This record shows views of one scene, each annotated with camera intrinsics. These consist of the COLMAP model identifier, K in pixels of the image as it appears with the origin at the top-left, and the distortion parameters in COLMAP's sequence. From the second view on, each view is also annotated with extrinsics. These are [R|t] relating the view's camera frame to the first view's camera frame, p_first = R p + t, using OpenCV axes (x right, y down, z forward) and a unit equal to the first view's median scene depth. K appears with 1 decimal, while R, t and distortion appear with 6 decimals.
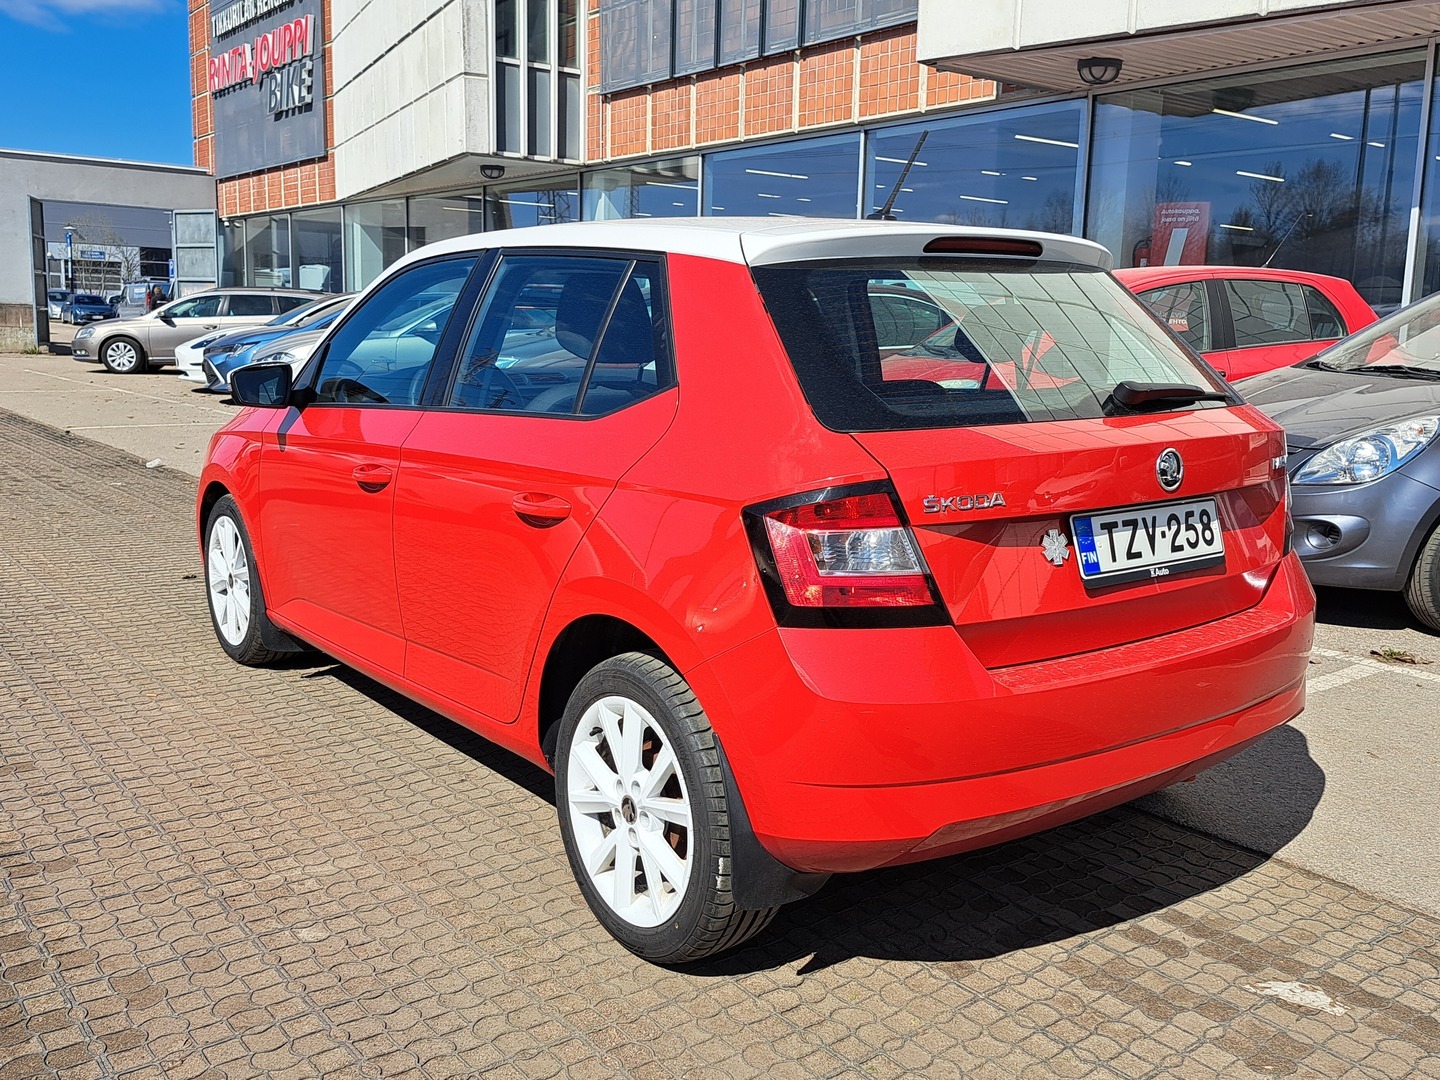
lens RADIAL K [[1303.0, 0, 720.0], [0, 1303.0, 540.0], [0, 0, 1]] dist [0.073311, -0.101416]
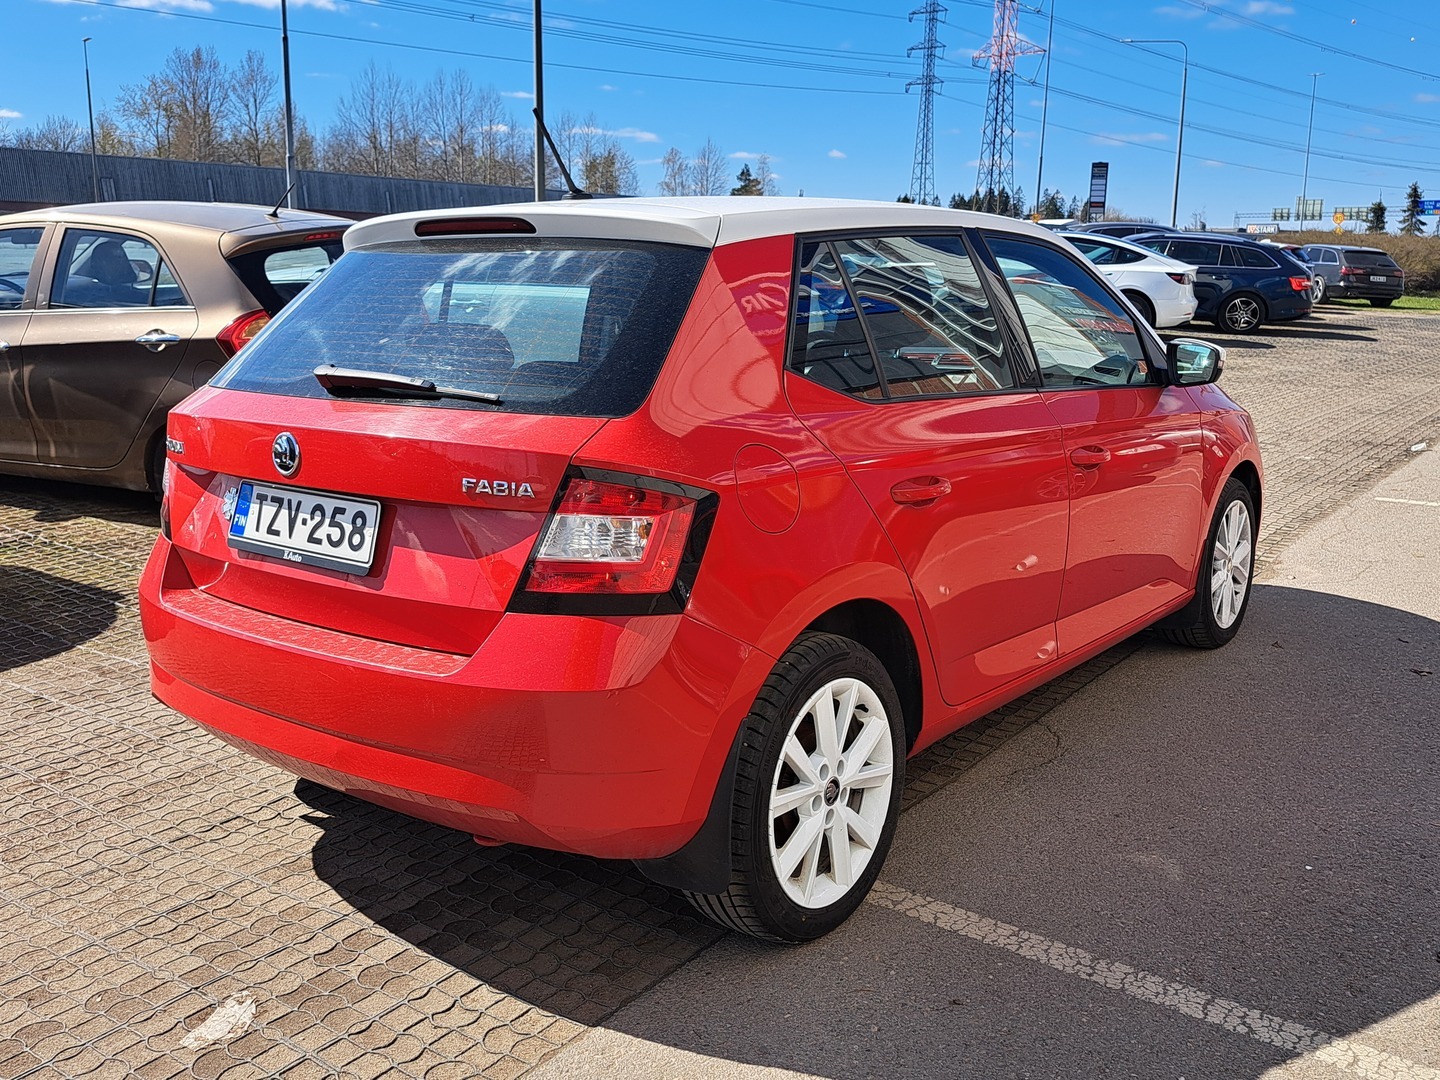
lens RADIAL K [[1303.0, 0, 720.0], [0, 1303.0, 540.0], [0, 0, 1]] dist [0.073311, -0.101416]
pose [[0.243983, 0.180326, -0.952867, 1.339094], [-0.160376, 0.976534, 0.143741, -0.180094], [0.956427, 0.117747, 0.267178, 1.027277]]
